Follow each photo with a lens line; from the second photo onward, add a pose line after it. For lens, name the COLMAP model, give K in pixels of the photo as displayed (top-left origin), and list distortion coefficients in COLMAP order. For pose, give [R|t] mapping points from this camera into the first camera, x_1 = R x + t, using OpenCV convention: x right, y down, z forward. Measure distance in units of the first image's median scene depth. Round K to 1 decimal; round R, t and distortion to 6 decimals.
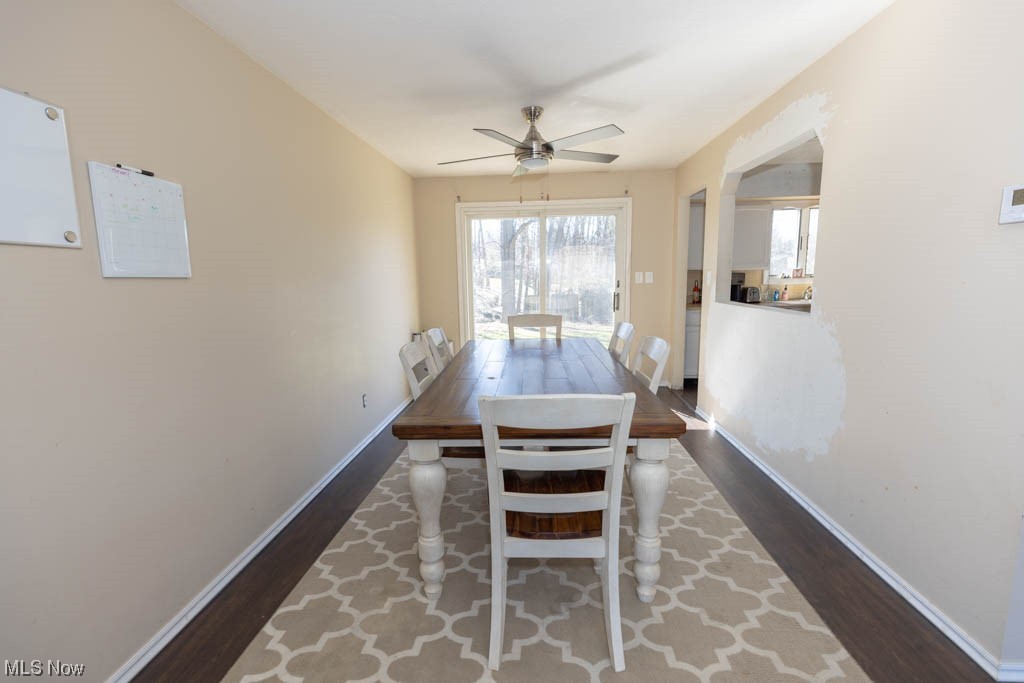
lens RADIAL K [[463.4, 0, 513.4], [0, 463.4, 338.1], [0, 0, 1]] dist [0.004623, 0.000636]
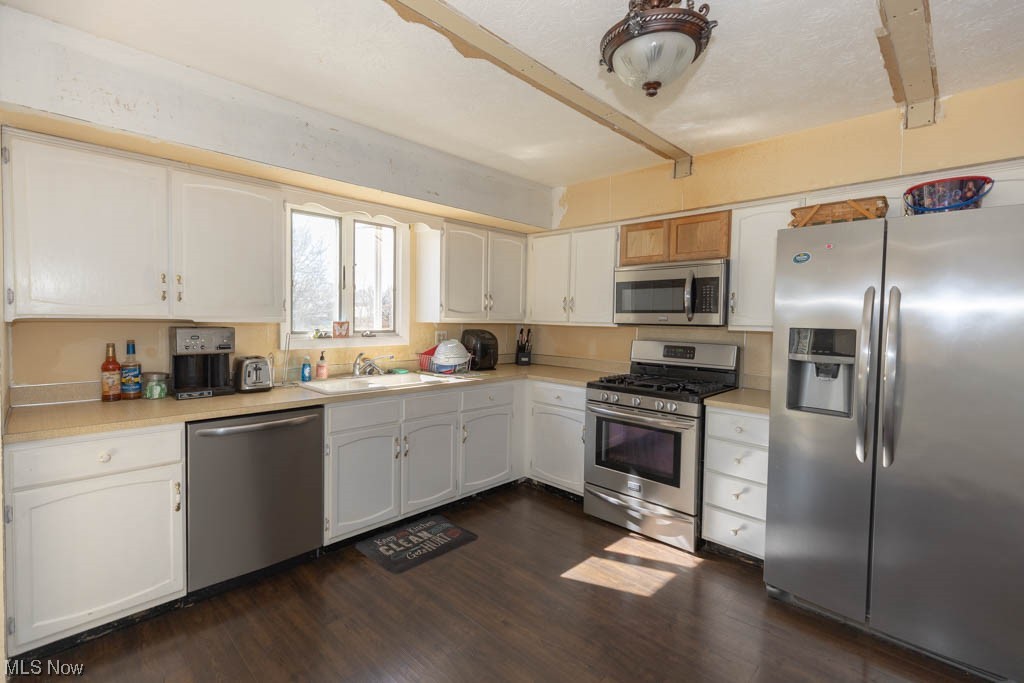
lens RADIAL K [[463.4, 0, 508.0], [0, 463.4, 332.8], [0, 0, 1]] dist [0.004623, 0.000636]
pose [[0.669385, 0.001648, 0.742914, 0.331032], [0.075680, 0.994644, -0.070396, -0.080807], [-0.739051, 0.103346, 0.665675, 0.479340]]
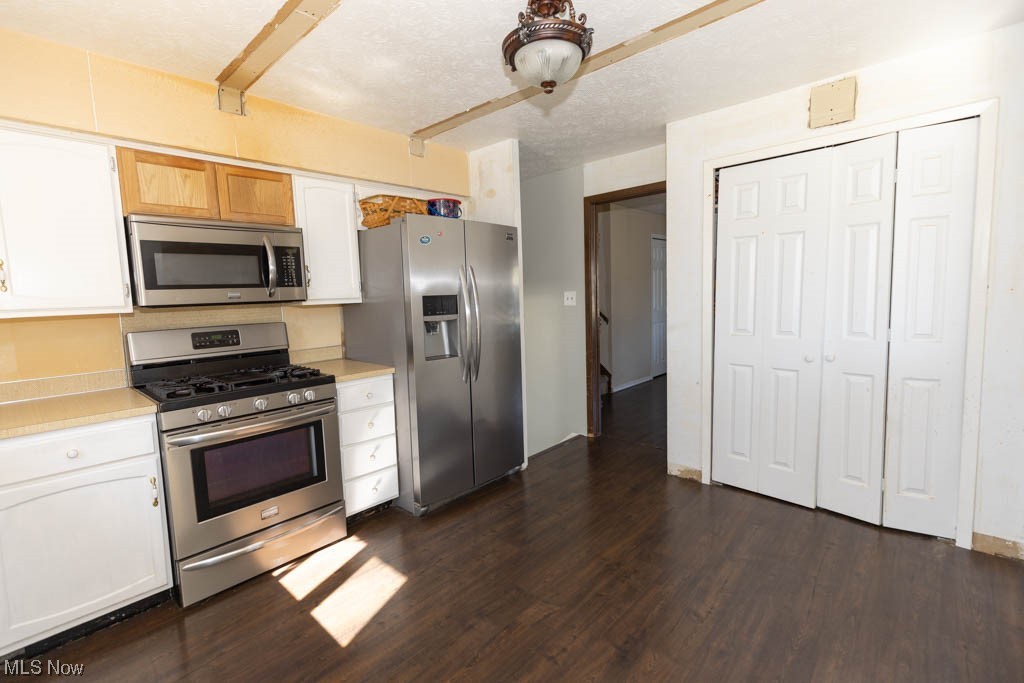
lens RADIAL K [[463.4, 0, 506.6], [0, 463.4, 335.2], [0, 0, 1]] dist [0.004623, 0.000636]
pose [[-0.761325, -0.017699, 0.648129, 0.442580], [0.136425, 0.972875, 0.186819, -0.164223], [-0.633855, 0.230651, -0.738260, 1.116189]]
